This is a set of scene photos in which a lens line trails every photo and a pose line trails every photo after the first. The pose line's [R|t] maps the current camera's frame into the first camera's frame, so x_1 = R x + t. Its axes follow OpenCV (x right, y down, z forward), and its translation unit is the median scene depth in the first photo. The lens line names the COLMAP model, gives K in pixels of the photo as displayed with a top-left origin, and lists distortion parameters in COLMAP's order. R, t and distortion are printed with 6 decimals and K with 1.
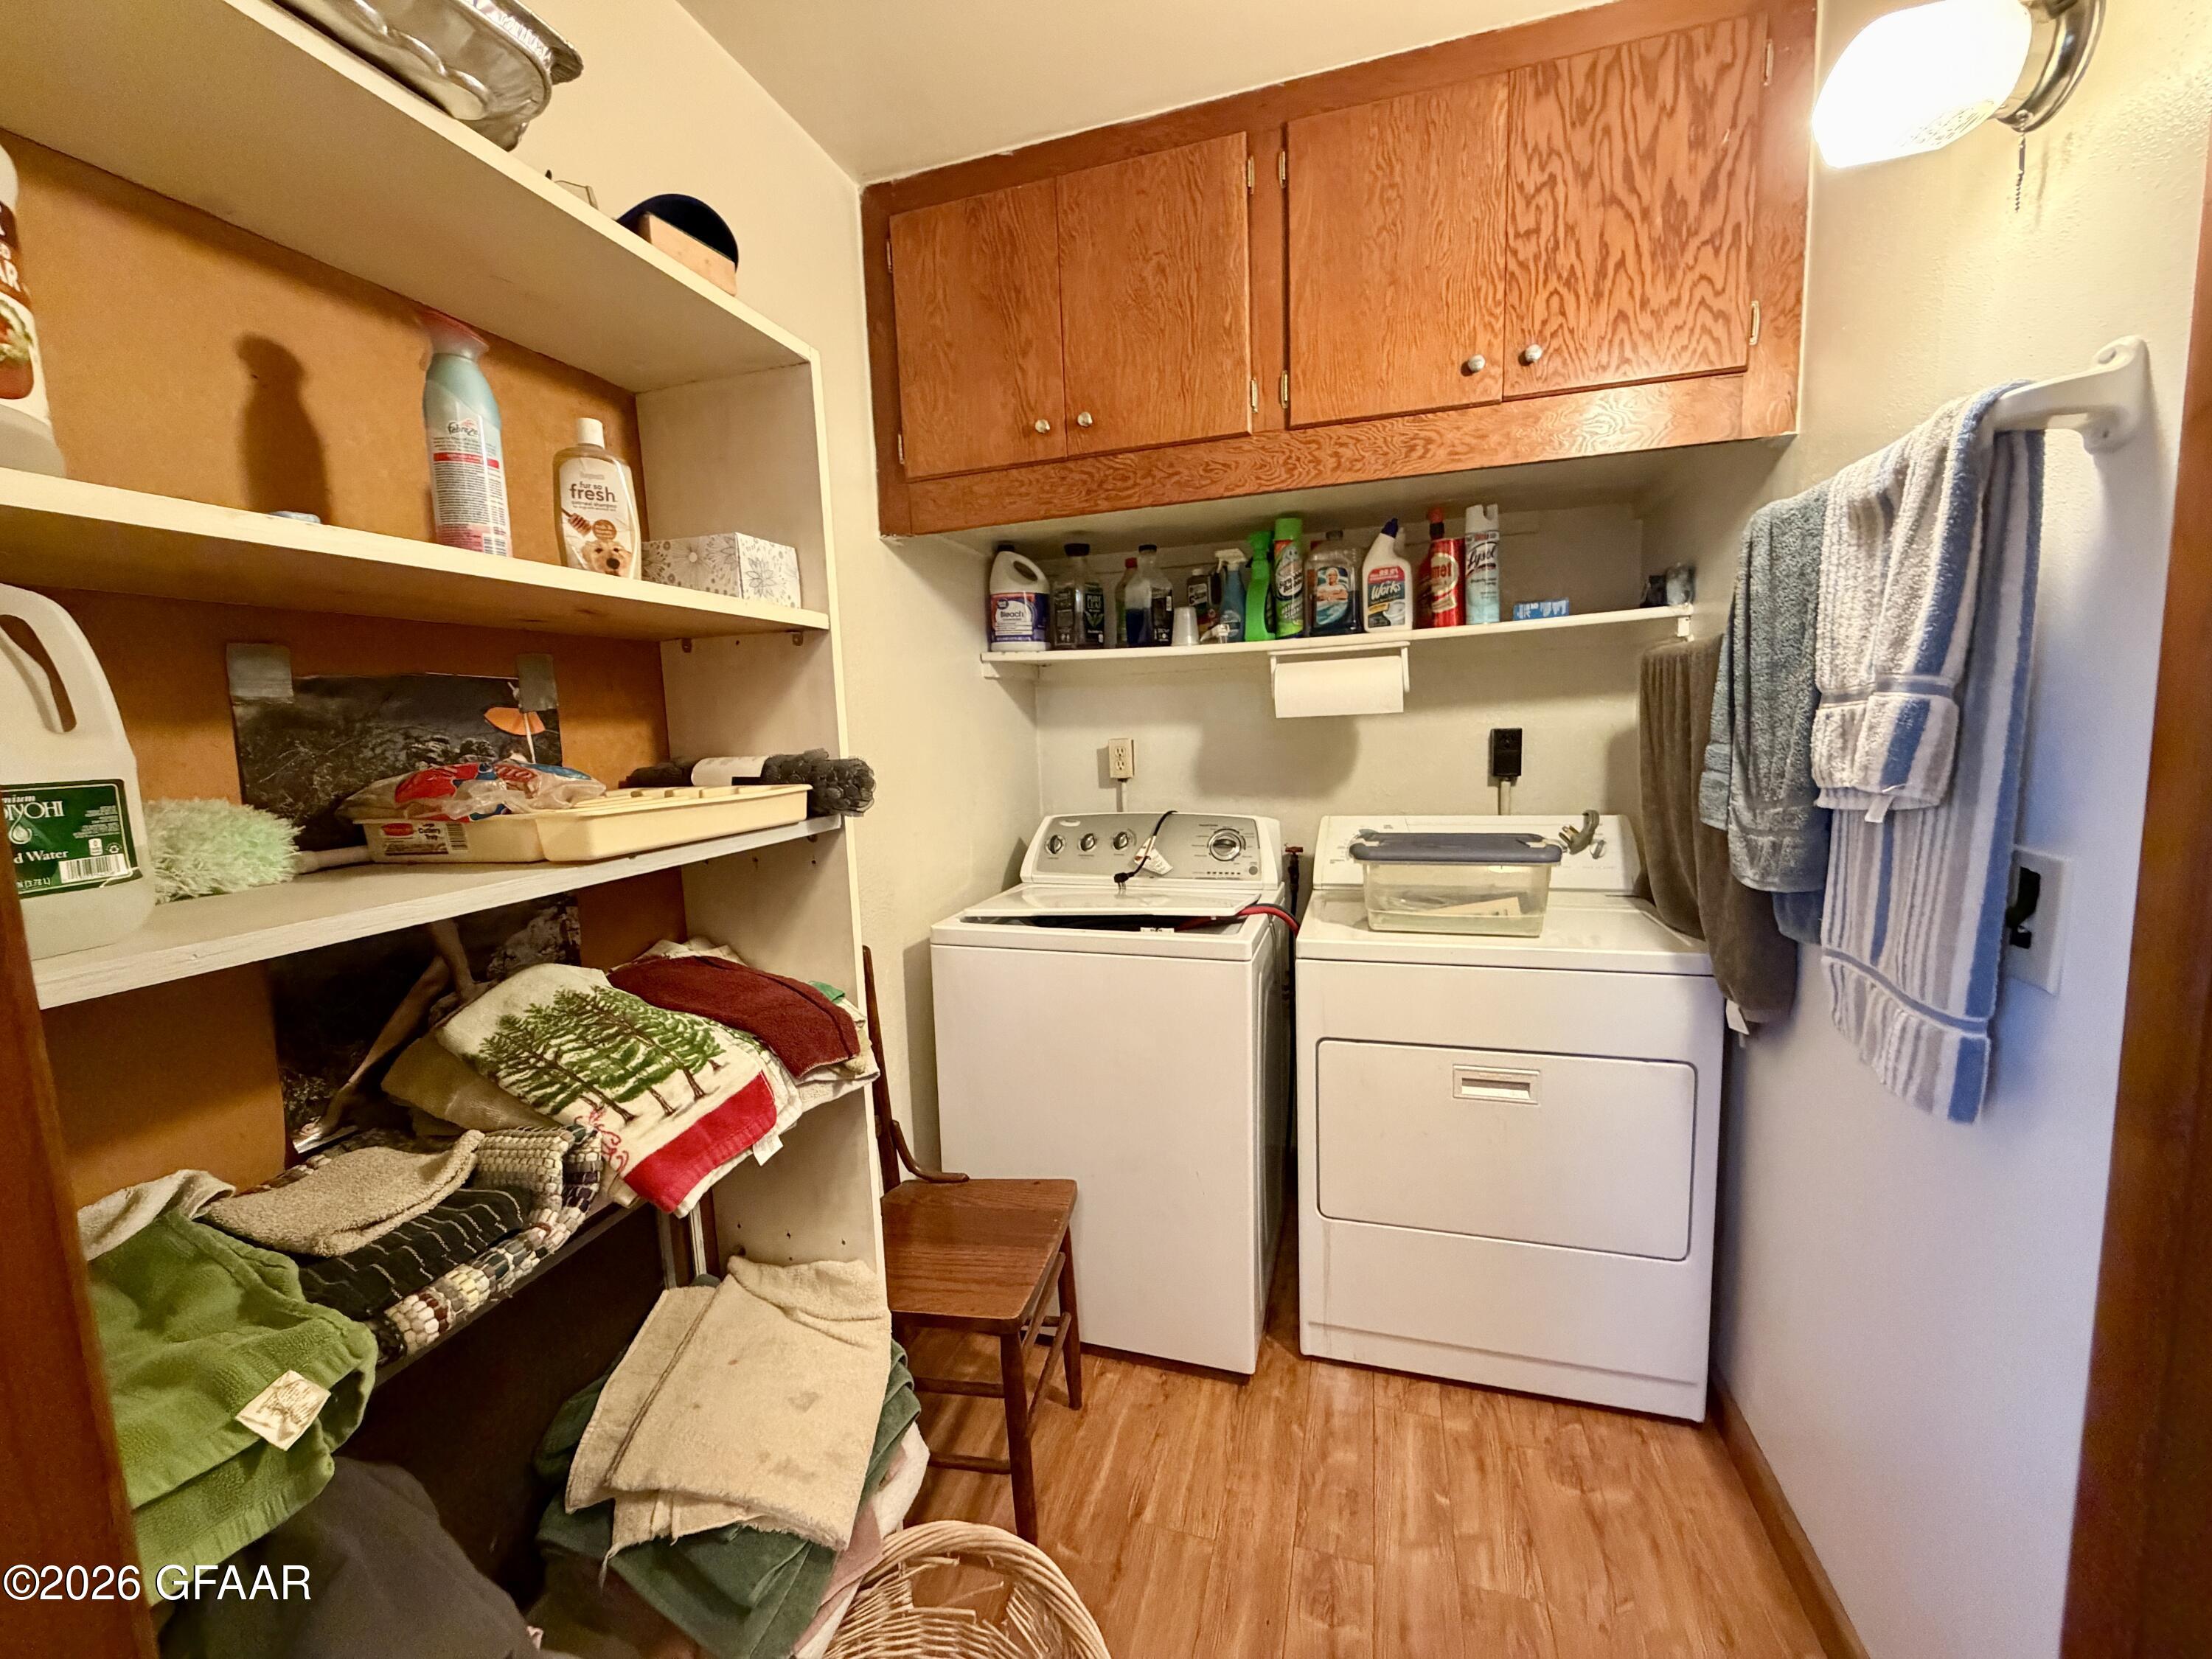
lens RADIAL K [[881.0, 0, 1105.0], [0, 881.0, 838.2], [0, 0, 1]] dist [-0.000146, 0.000061]
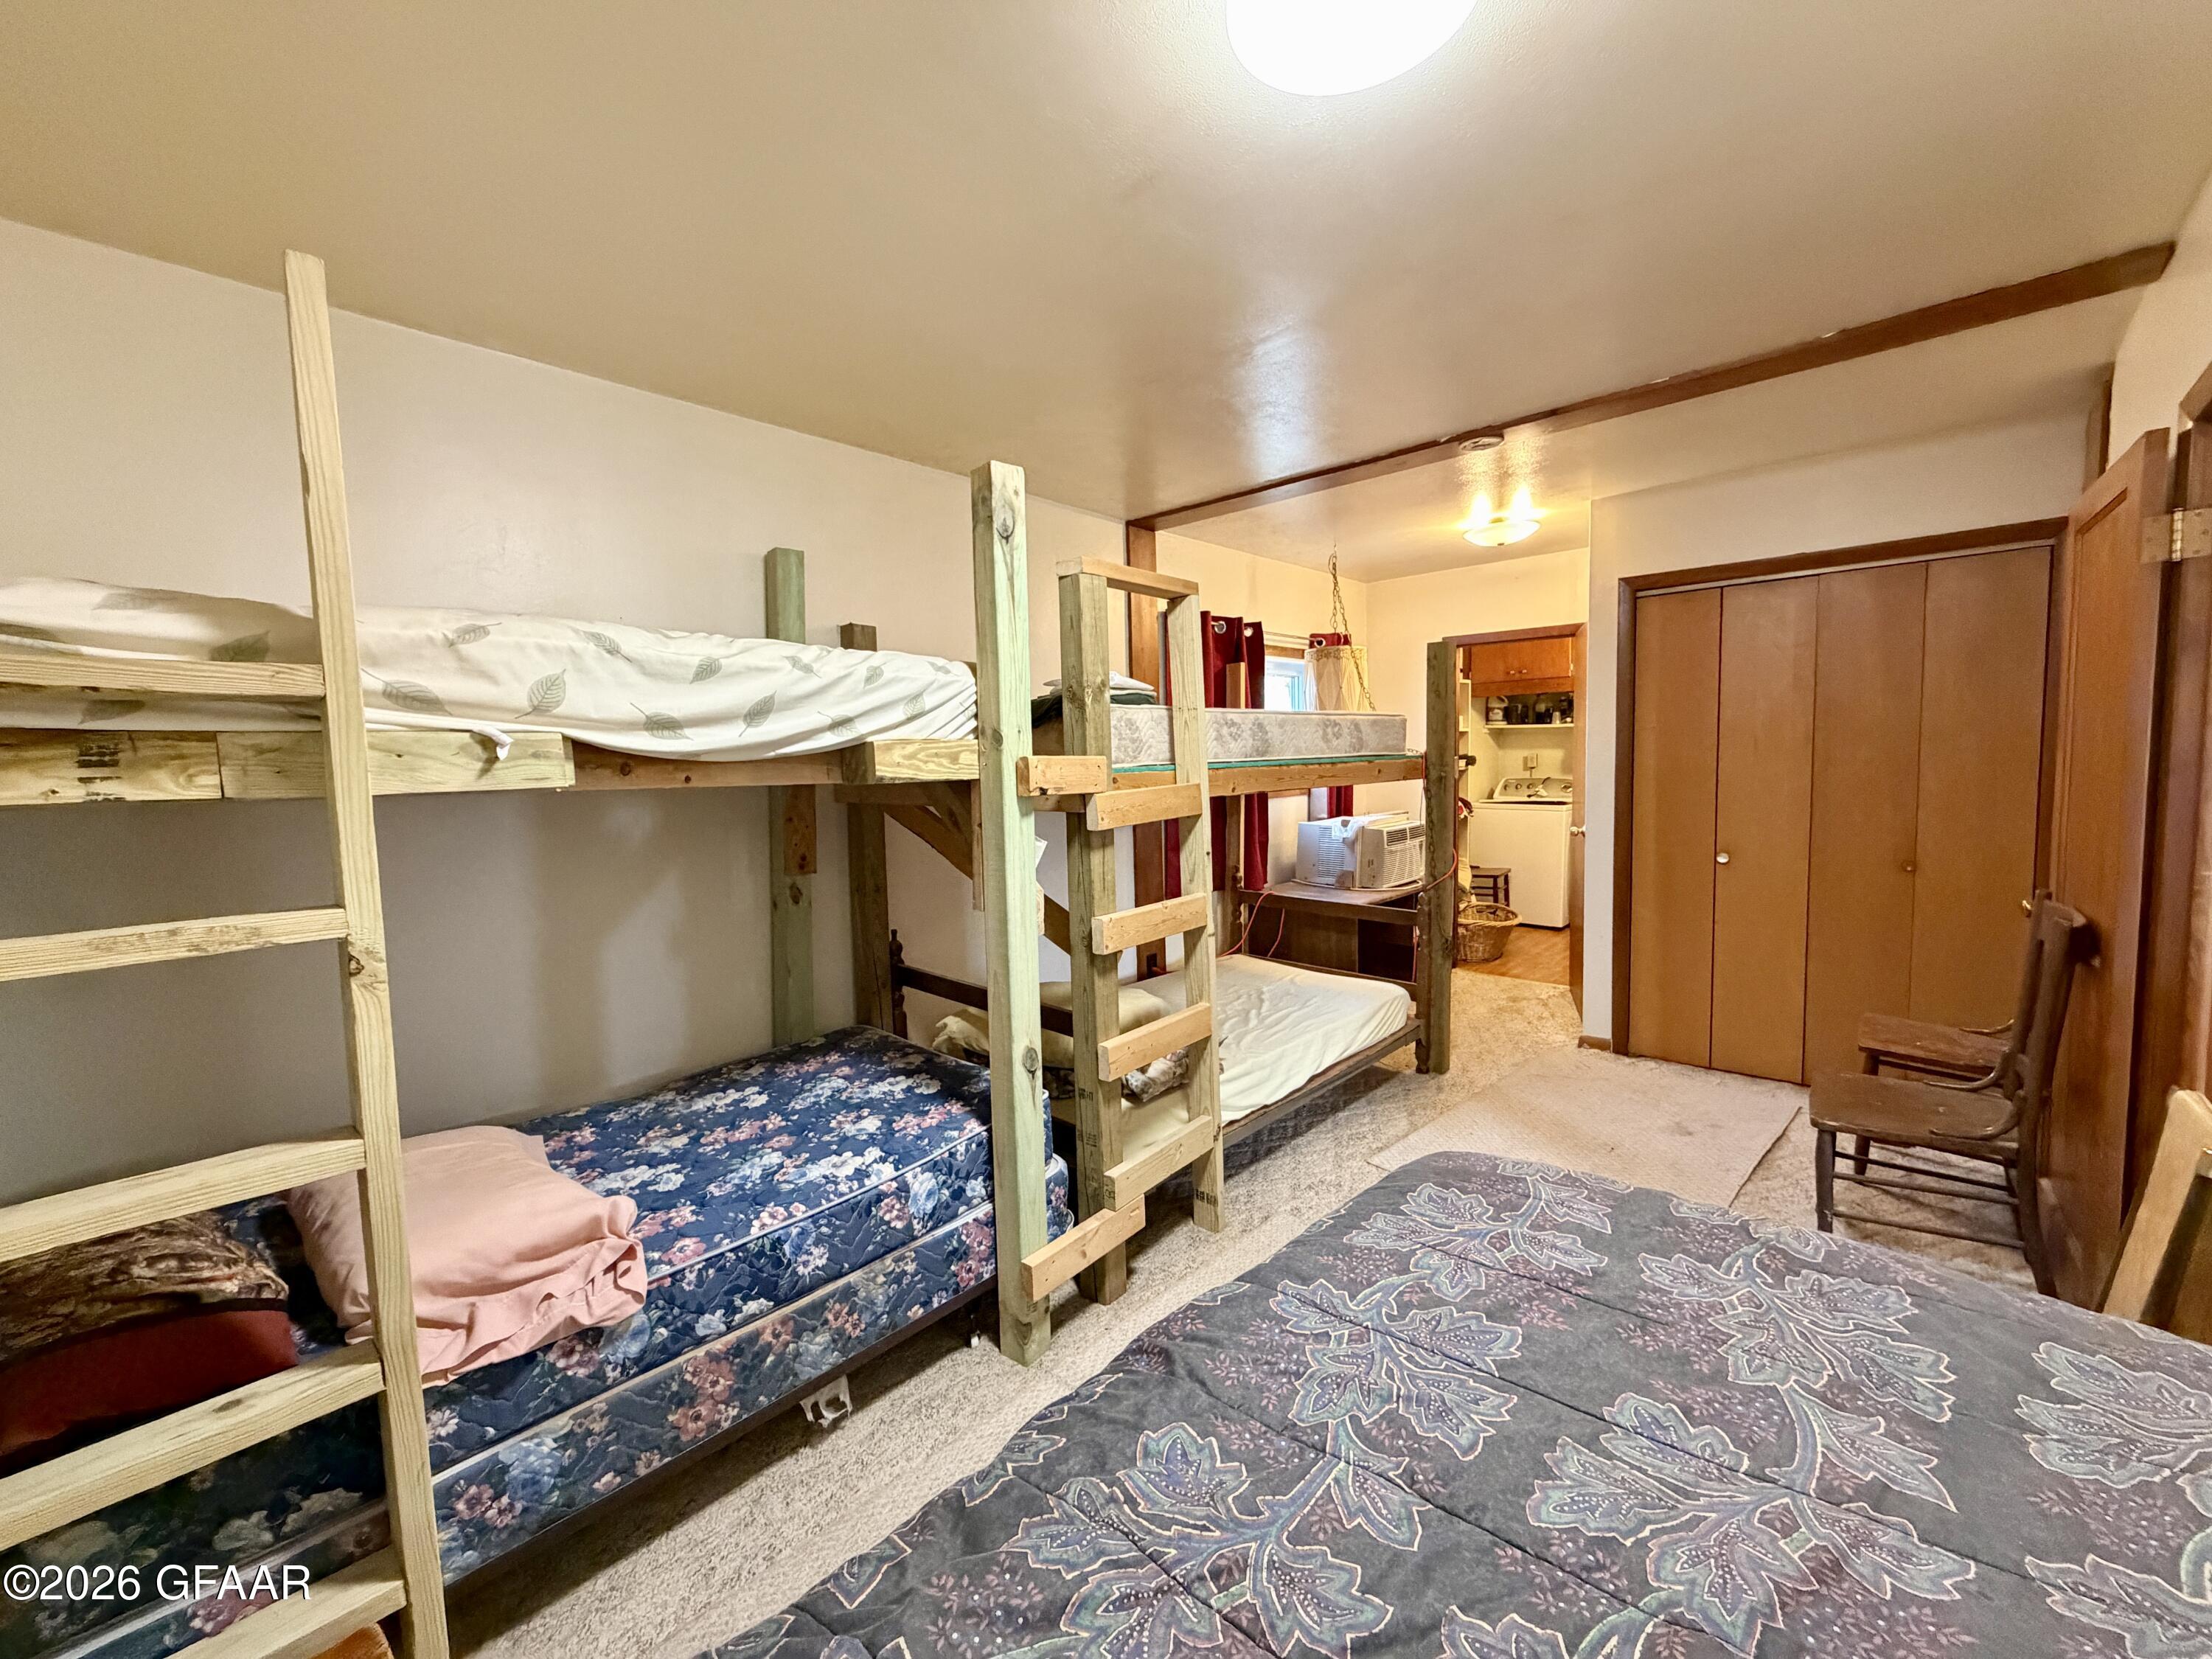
lens RADIAL K [[881.0, 0, 1094.8], [0, 881.0, 833.3], [0, 0, 1]] dist [-0.000146, 0.000061]
pose [[0.896120, 0.050208, -0.440964, 0.020213], [-0.065229, 0.997690, -0.018960, 0.320893], [0.438993, 0.045754, 0.897325, -2.392405]]
